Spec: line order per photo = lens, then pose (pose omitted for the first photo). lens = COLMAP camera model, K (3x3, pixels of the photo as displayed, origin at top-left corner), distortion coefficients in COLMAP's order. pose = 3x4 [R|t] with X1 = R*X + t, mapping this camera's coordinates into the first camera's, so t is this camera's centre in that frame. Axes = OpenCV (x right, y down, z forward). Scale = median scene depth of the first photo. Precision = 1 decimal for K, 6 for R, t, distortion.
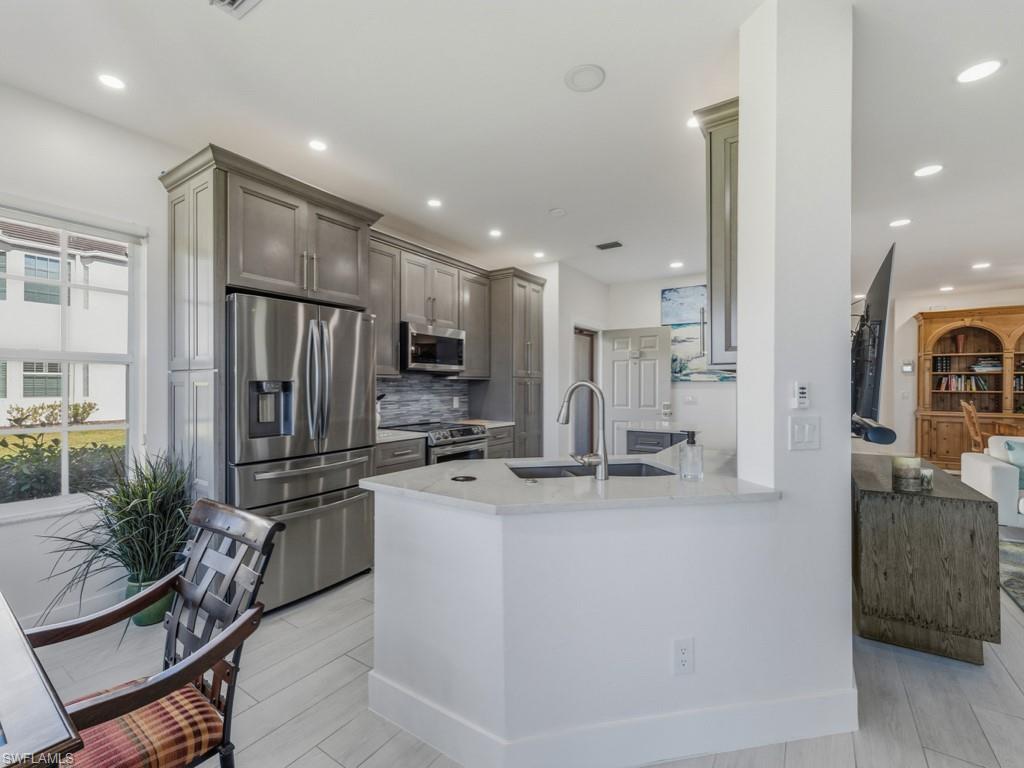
lens RADIAL K [[451.5, 0, 509.4], [0, 451.5, 386.4], [0, 0, 1]] dist [0.027476, -0.000009]
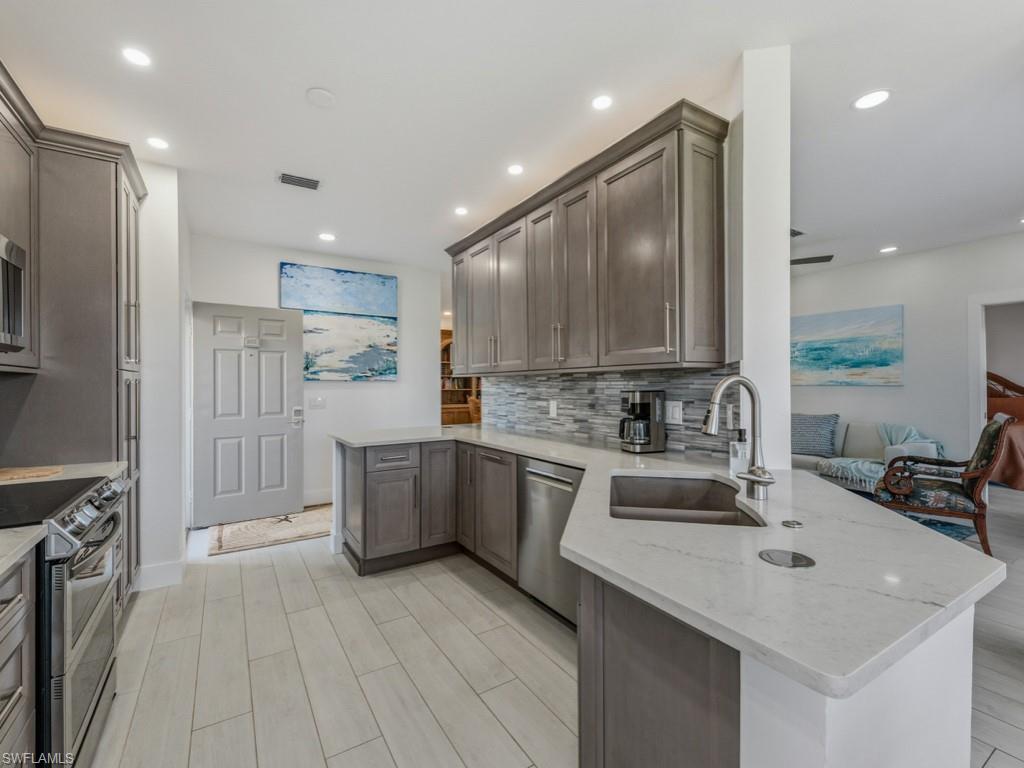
lens RADIAL K [[451.5, 0, 509.4], [0, 451.5, 386.4], [0, 0, 1]] dist [0.027476, -0.000009]
pose [[0.400642, -0.001748, 0.916233, -0.226294], [0.002108, 0.999997, 0.000986, -0.000748], [-0.916232, 0.001536, 0.400645, 0.343032]]
